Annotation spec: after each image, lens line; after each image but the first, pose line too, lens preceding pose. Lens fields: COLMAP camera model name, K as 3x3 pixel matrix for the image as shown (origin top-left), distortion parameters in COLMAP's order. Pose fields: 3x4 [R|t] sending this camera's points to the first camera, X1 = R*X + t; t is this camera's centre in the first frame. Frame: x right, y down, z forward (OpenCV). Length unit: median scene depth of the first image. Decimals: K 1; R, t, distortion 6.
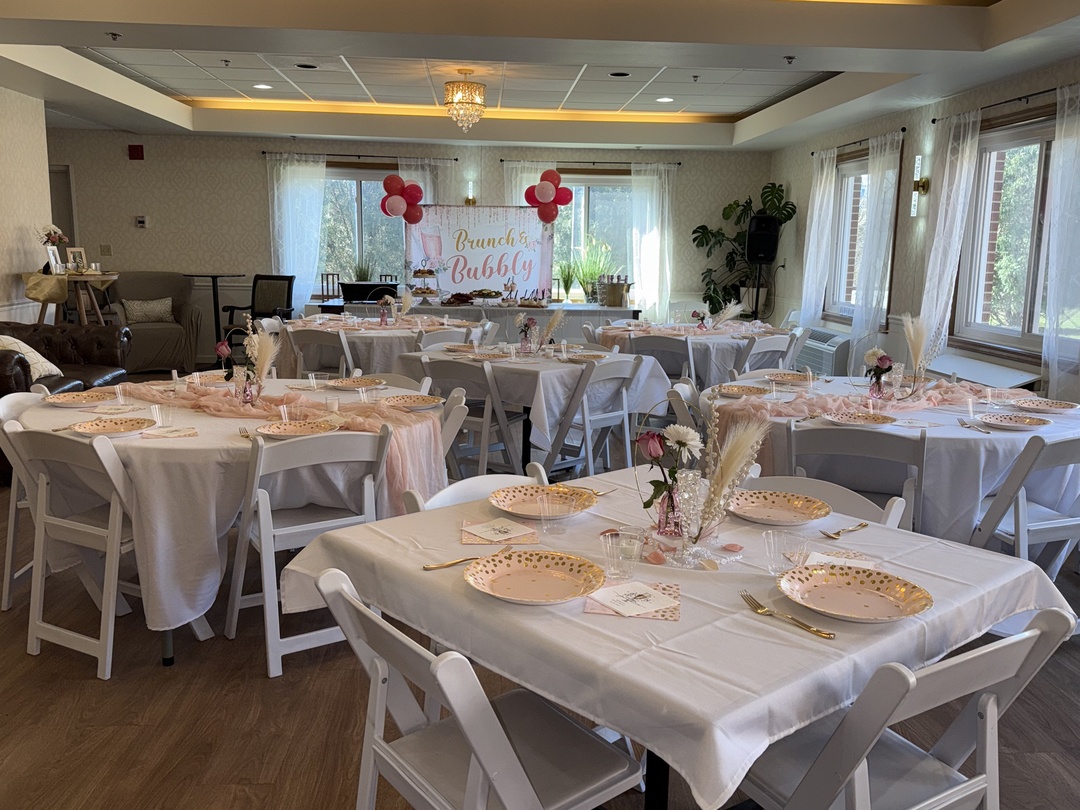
lens RADIAL K [[938.1, 0, 537.8], [0, 938.1, 409.8], [0, 0, 1]] dist [0.066022, -0.124981]
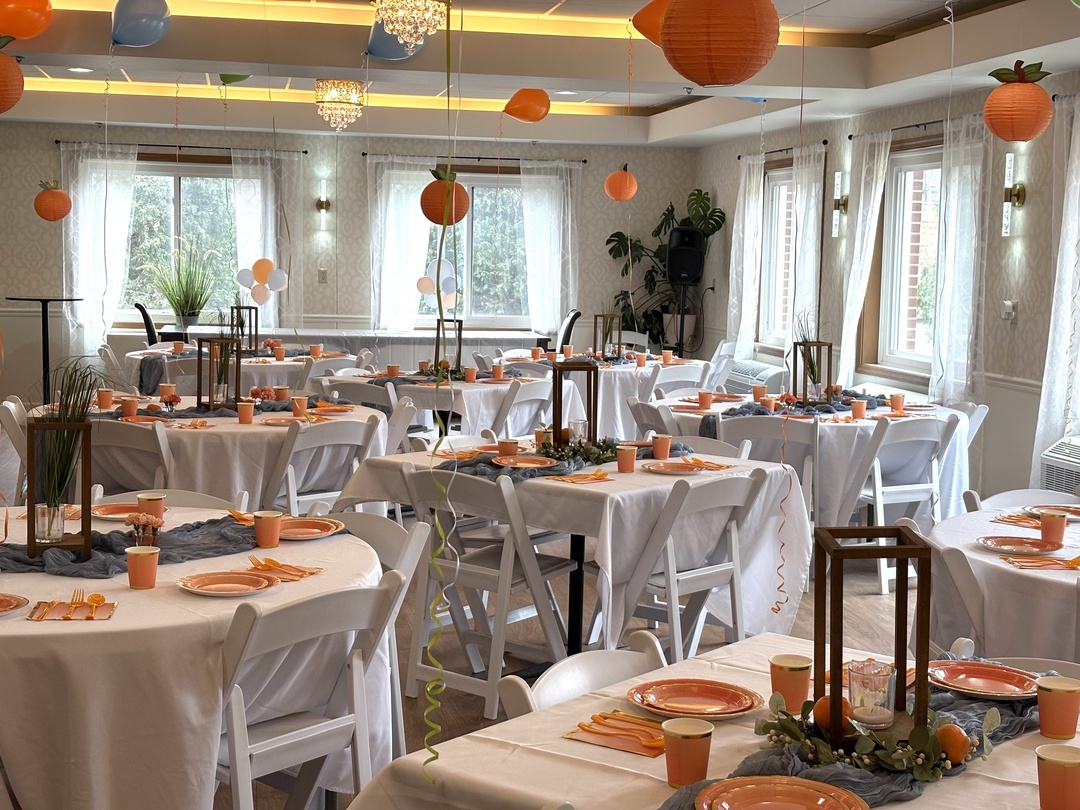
lens RADIAL K [[1633.3, 0, 541.5], [0, 1633.3, 406.1], [0, 0, 1]] dist [-0.103204, 0.000000]
pose [[0.993142, -0.003188, 0.116868, -0.053499], [0.012087, 0.997072, -0.075514, 0.055901], [-0.116285, 0.076408, 0.990273, -0.383087]]
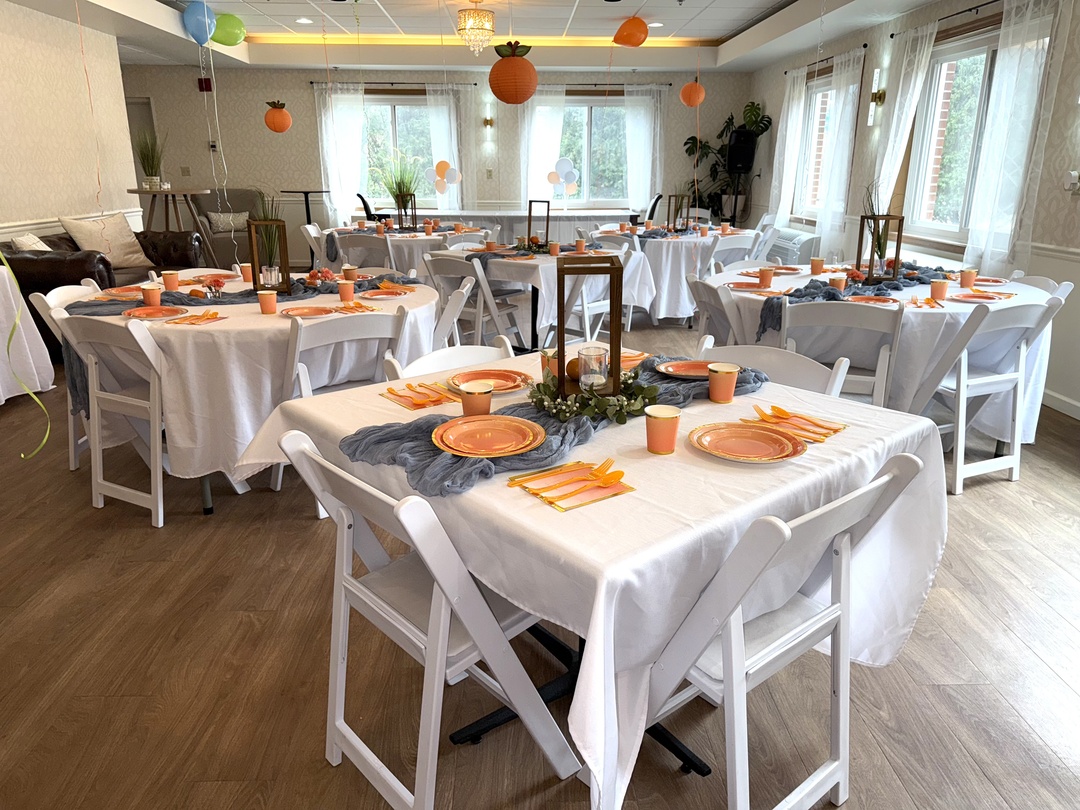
lens RADIAL K [[761.9, 0, 536.2], [0, 761.9, 412.6], [0, 0, 1]] dist [0.005395, -0.026352]
pose [[0.999272, -0.002857, -0.038044, 0.023312], [0.007997, 0.990724, 0.135652, 0.006417], [0.037304, -0.135857, 0.990026, 0.028111]]
